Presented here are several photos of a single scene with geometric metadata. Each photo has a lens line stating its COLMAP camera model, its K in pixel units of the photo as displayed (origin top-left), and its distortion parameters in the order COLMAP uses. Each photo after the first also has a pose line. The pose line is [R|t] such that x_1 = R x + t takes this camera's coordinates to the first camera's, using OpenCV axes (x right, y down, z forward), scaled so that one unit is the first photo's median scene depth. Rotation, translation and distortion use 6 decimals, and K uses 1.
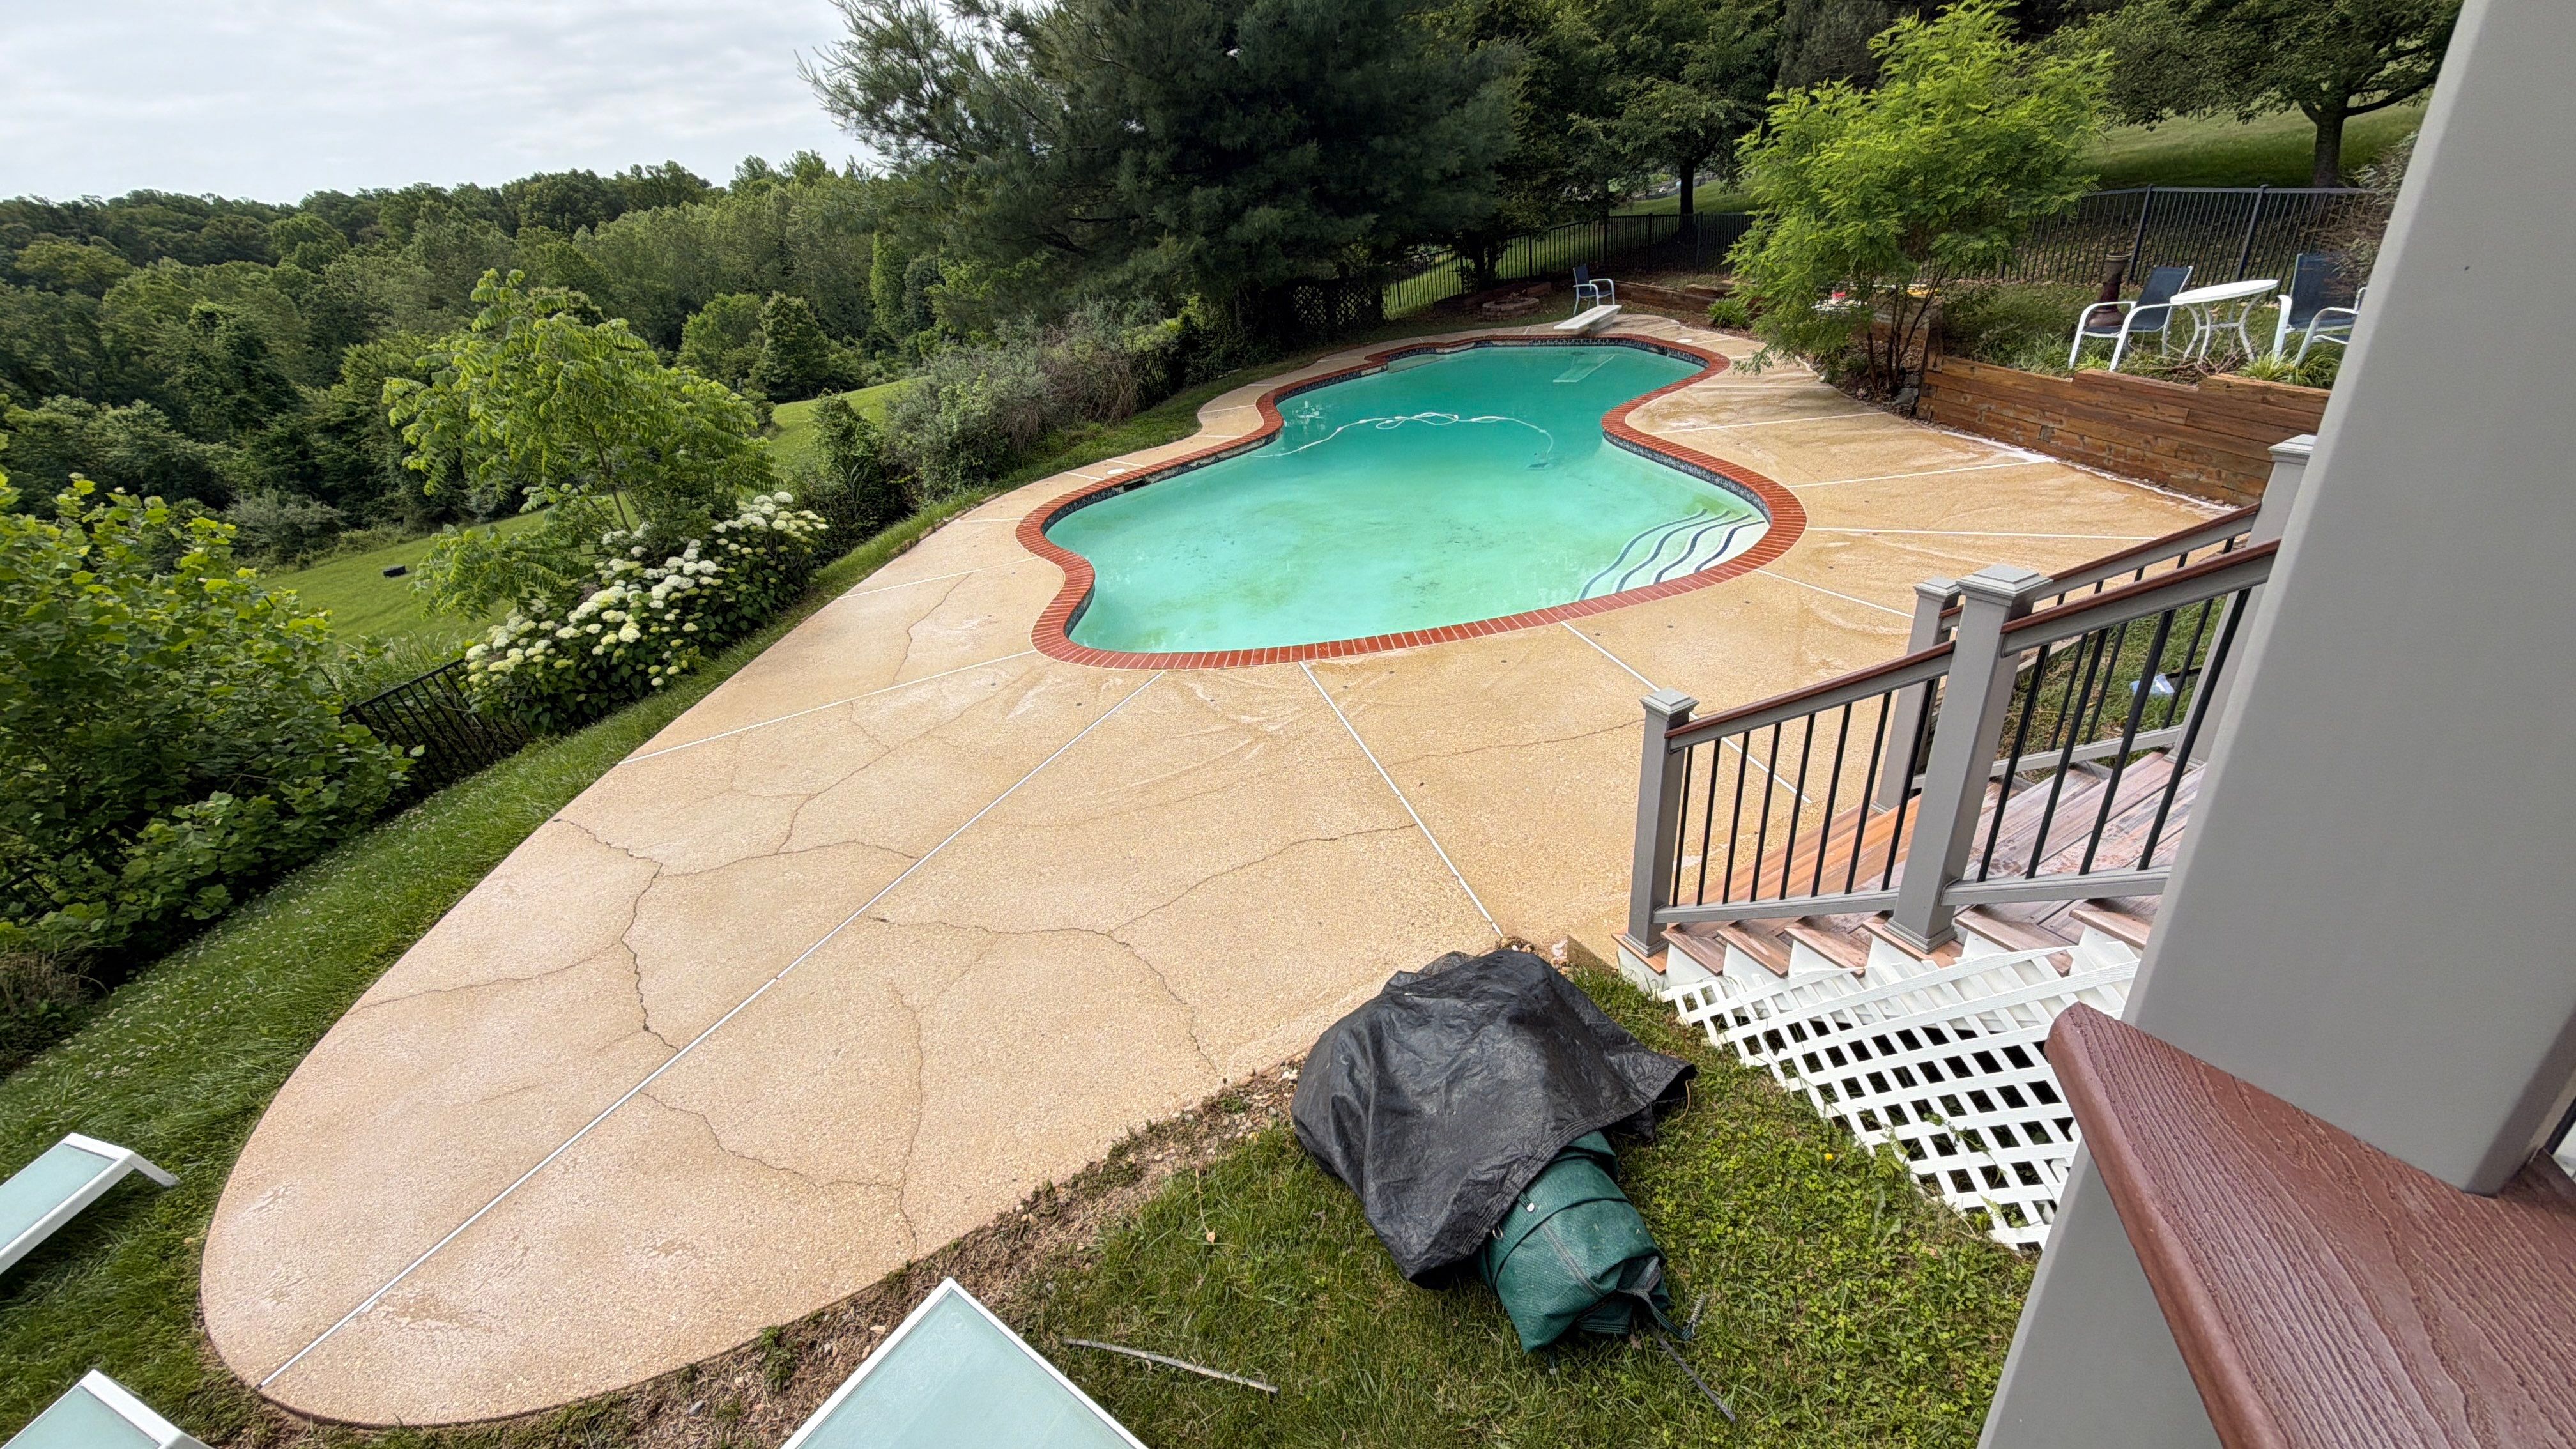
lens RADIAL K [[1022.5, 0, 1276.5], [0, 1022.5, 728.8], [0, 0, 1]] dist [-0.000031, 0.000068]
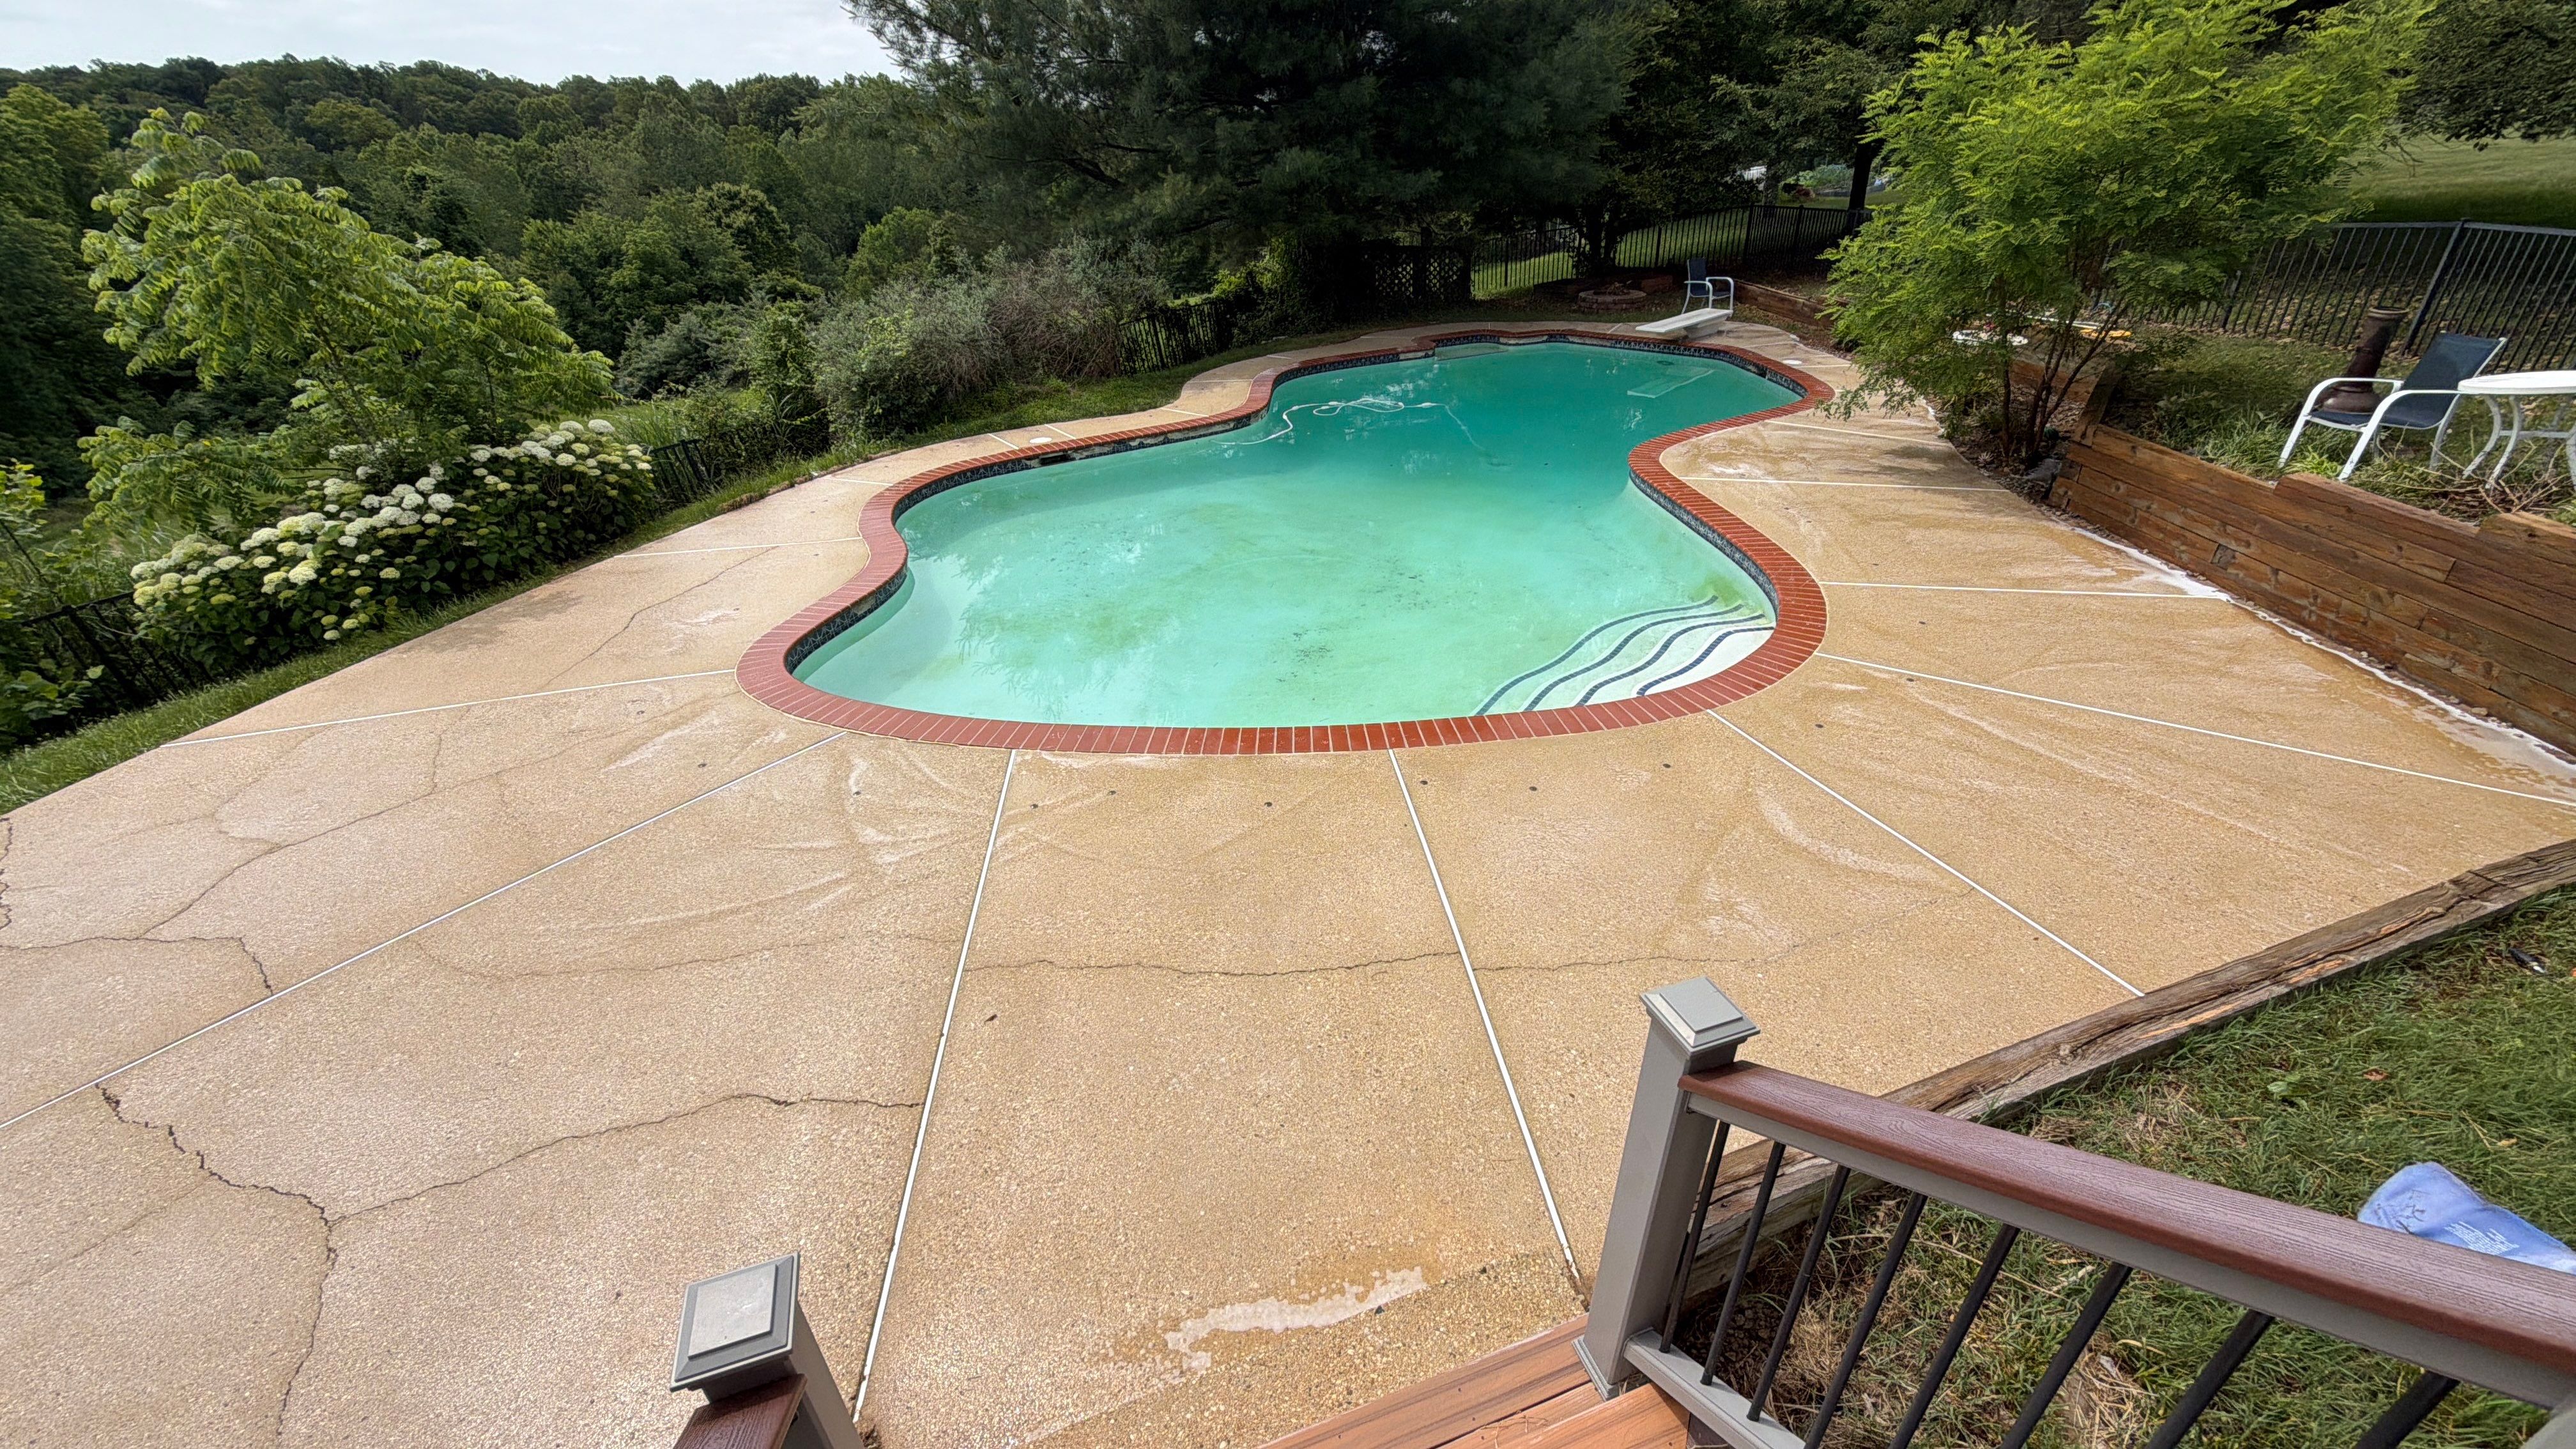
lens RADIAL K [[1022.5, 0, 1281.5], [0, 1022.5, 723.5], [0, 0, 1]] dist [-0.000031, 0.000068]
pose [[0.982517, 0.152257, -0.107137, 0.226781], [-0.149357, 0.988177, 0.034633, -0.110587], [0.111144, -0.018026, 0.993641, 0.249634]]
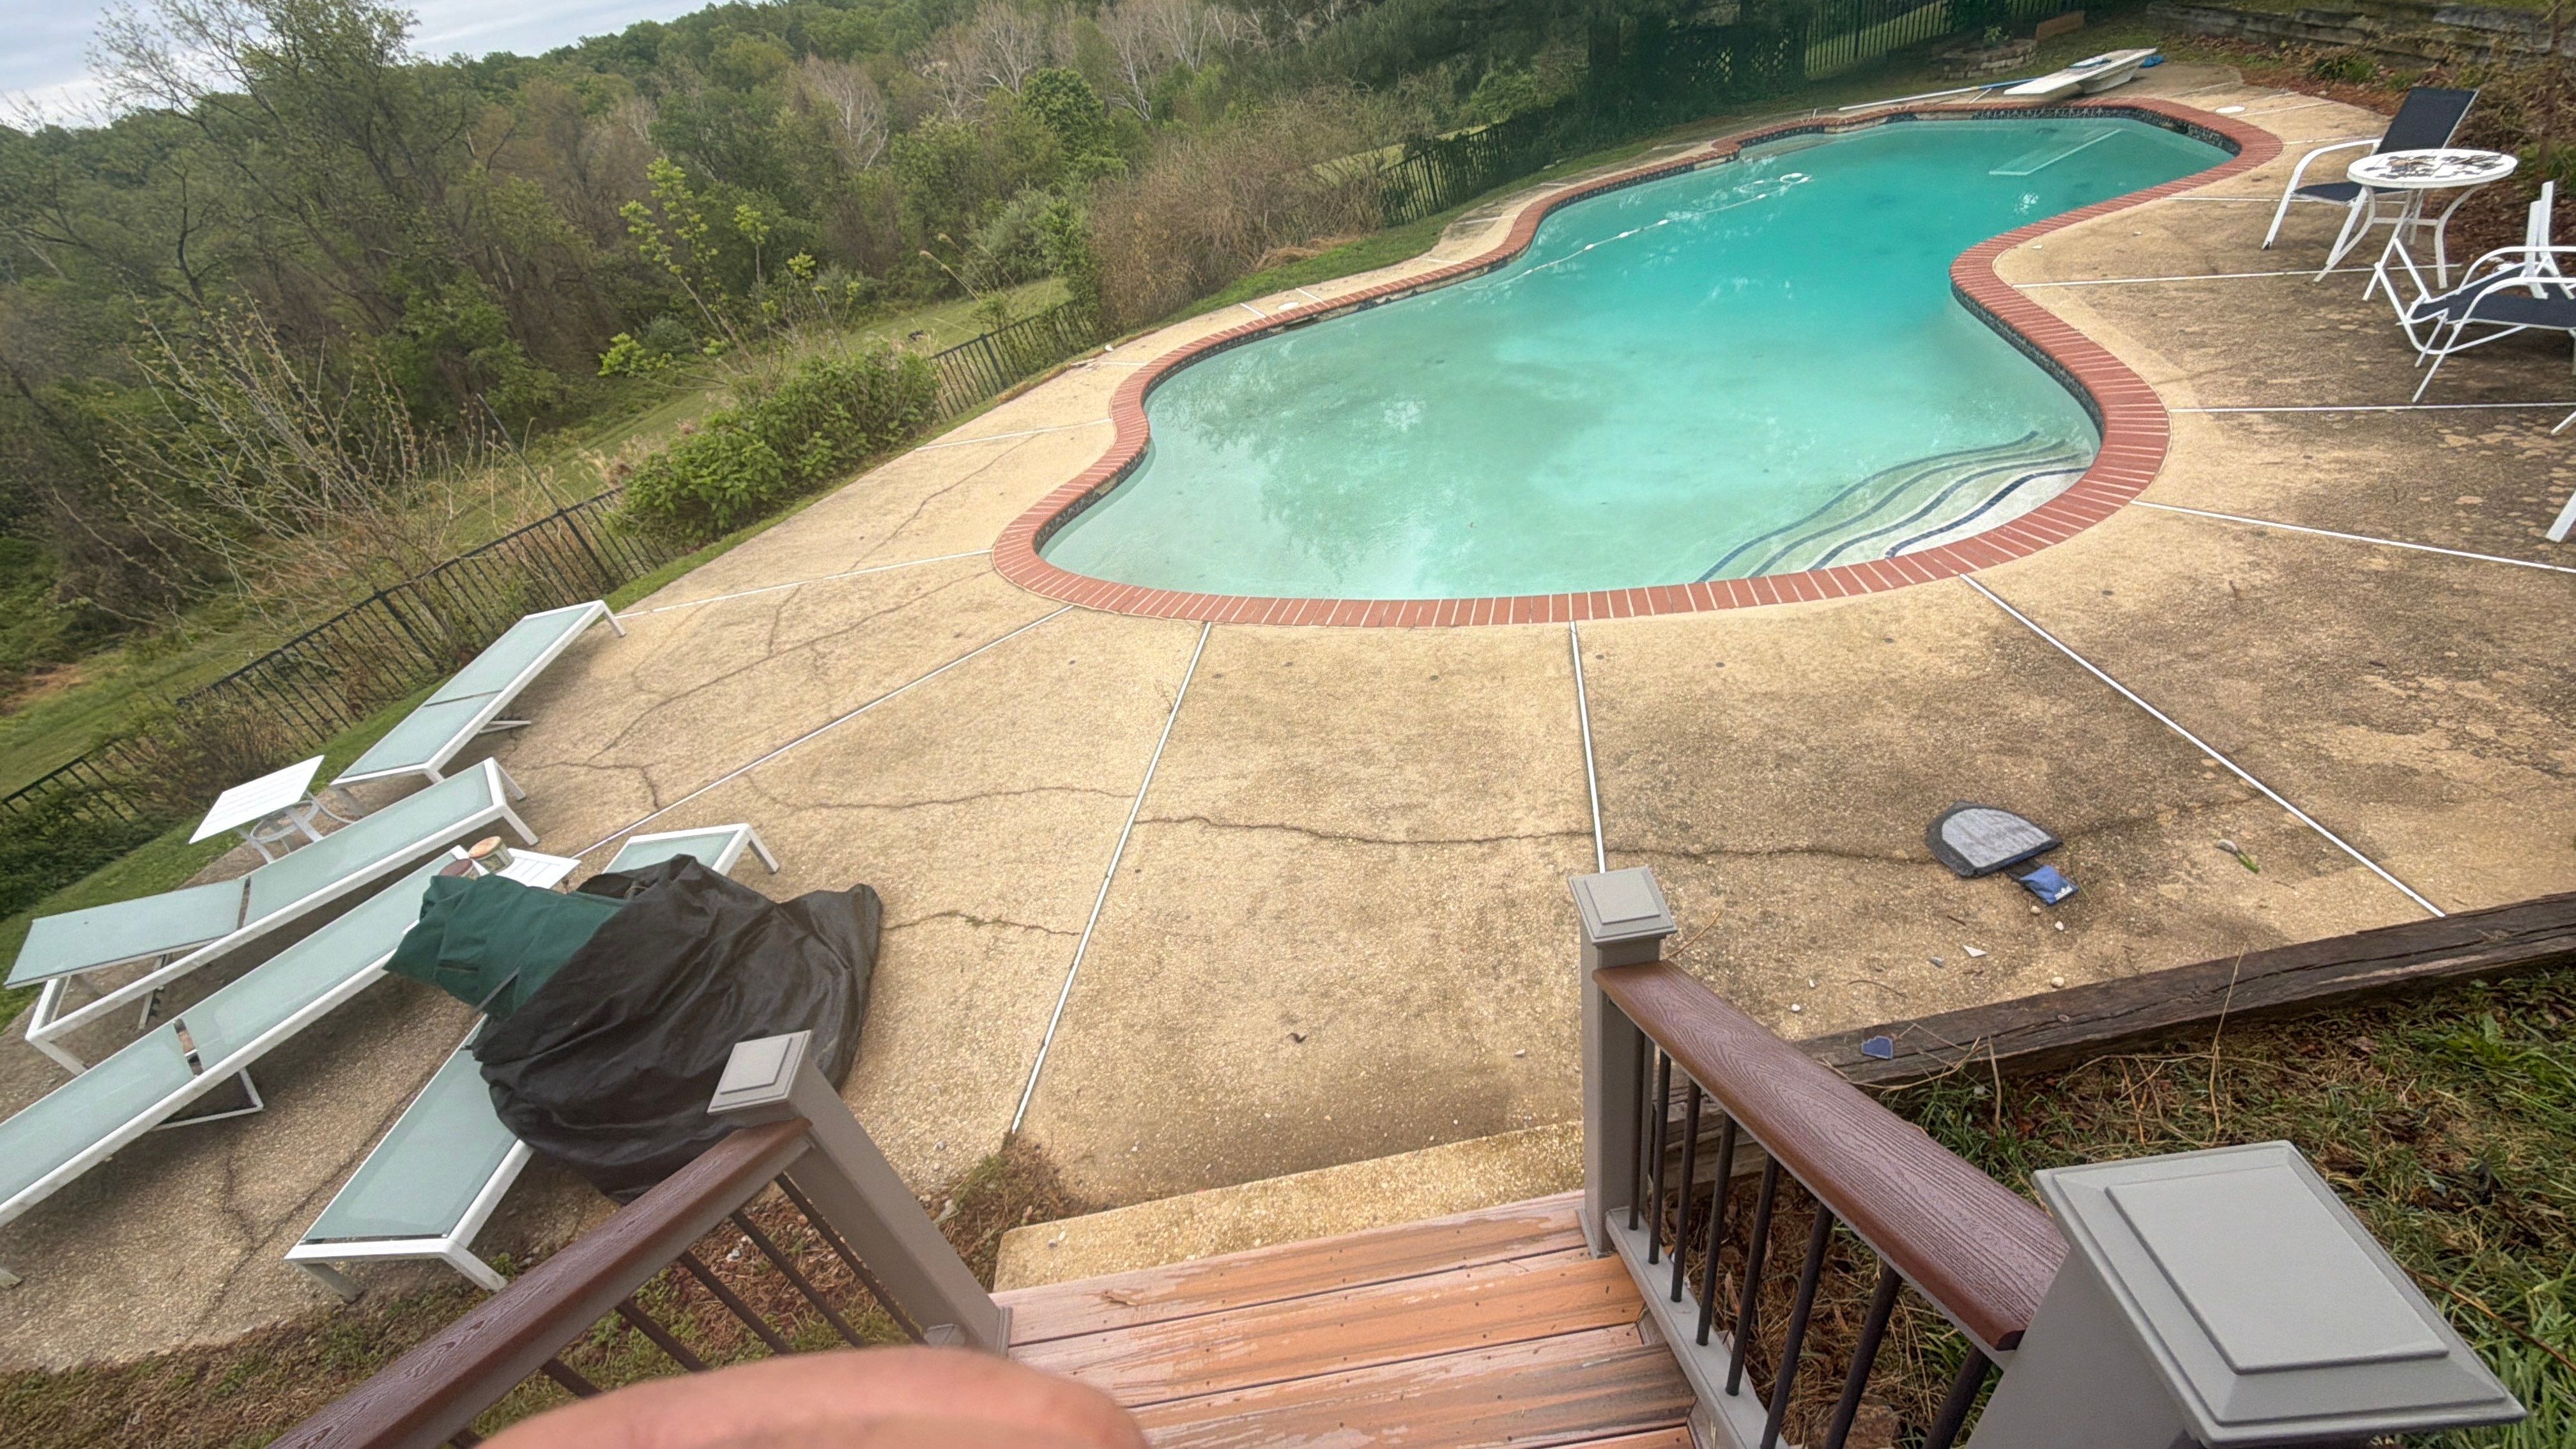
lens RADIAL K [[1022.5, 0, 1289.2], [0, 1022.5, 727.3], [0, 0, 1]] dist [-0.000031, 0.000068]
pose [[0.911078, 0.192403, -0.364578, 0.301308], [-0.121536, 0.970456, 0.208432, -0.126184], [0.393910, -0.145589, 0.907545, 0.259256]]
